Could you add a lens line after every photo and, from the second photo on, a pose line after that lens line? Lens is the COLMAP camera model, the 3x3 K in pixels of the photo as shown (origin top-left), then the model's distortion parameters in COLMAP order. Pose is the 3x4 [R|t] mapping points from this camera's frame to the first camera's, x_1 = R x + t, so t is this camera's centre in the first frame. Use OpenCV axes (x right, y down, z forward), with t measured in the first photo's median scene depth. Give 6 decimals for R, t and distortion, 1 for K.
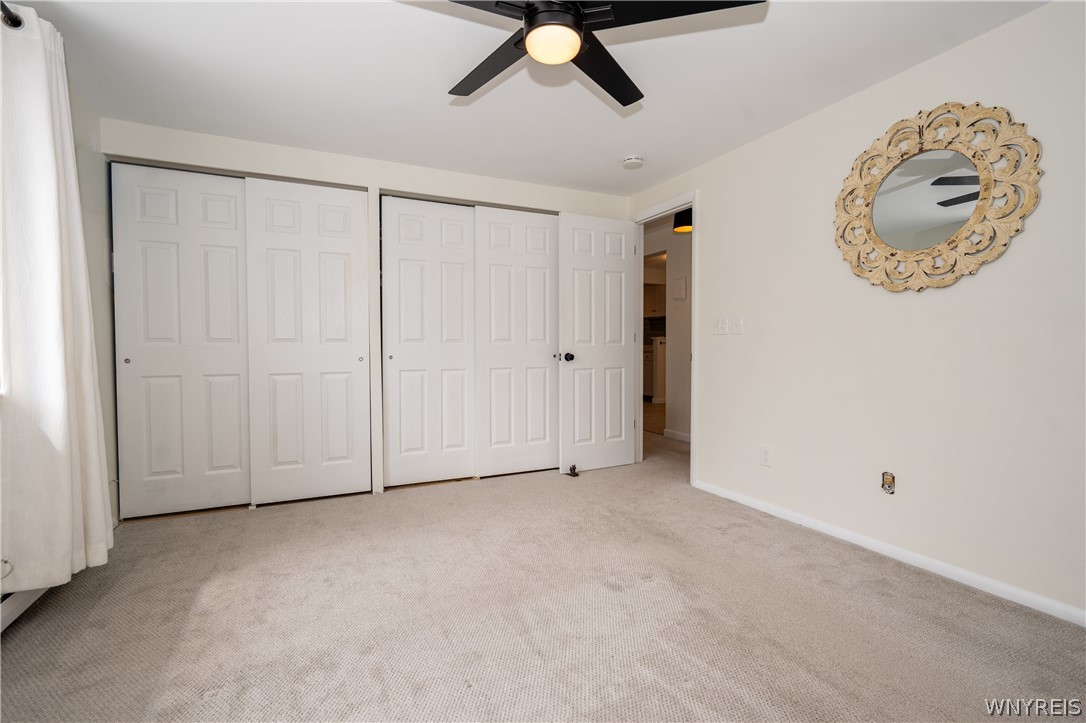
lens RADIAL K [[494.7, 0, 545.3], [0, 494.7, 358.3], [0, 0, 1]] dist [-0.001289, -0.000139]
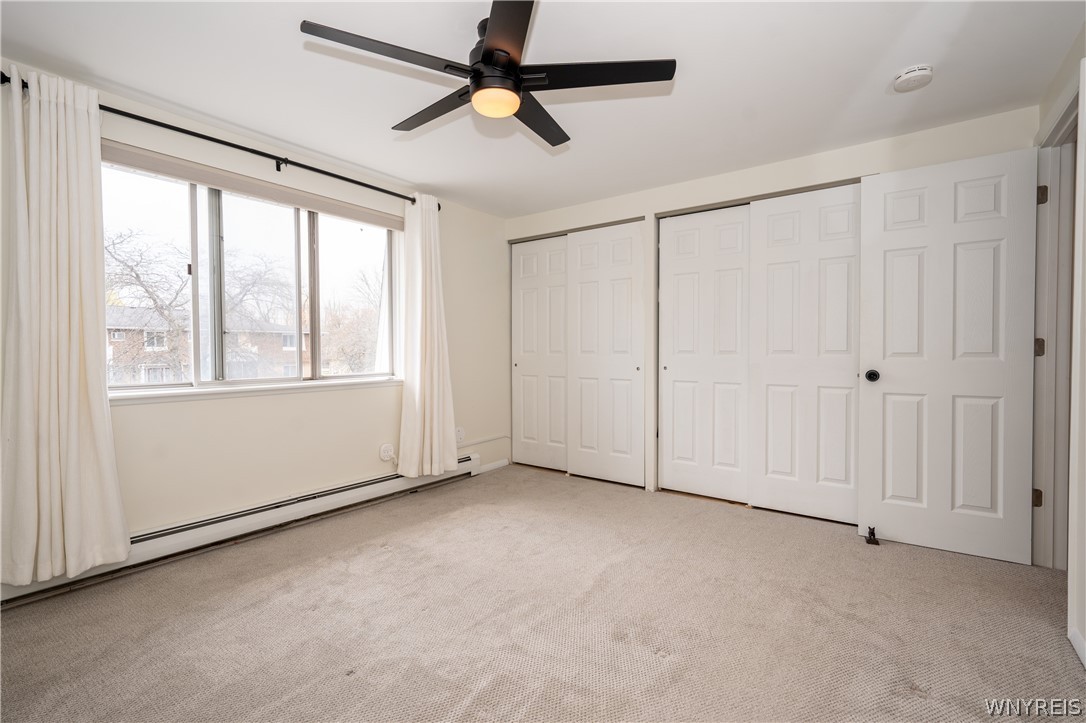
lens RADIAL K [[494.7, 0, 544.5], [0, 494.7, 359.0], [0, 0, 1]] dist [-0.001289, -0.000139]
pose [[0.462015, 0.018498, -0.886679, 0.527985], [-0.023282, 0.999691, 0.008724, -0.025405], [0.886566, 0.016613, 0.462303, 0.281344]]
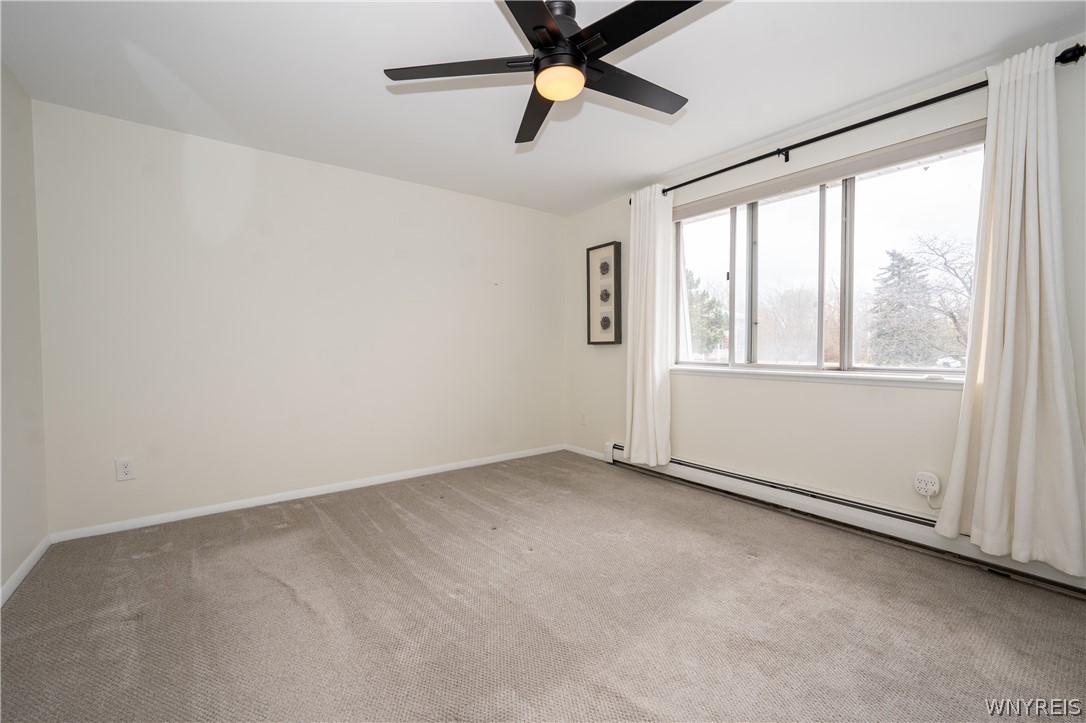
lens RADIAL K [[445.8, 0, 542.9], [0, 445.8, 362.3], [0, 0, 1]] dist [-0.002996, -0.000395]
pose [[-0.981303, 0.007449, -0.192326, 0.122661], [-0.003789, 0.998309, 0.058001, -0.022511], [0.192433, 0.057645, -0.979616, 0.976052]]
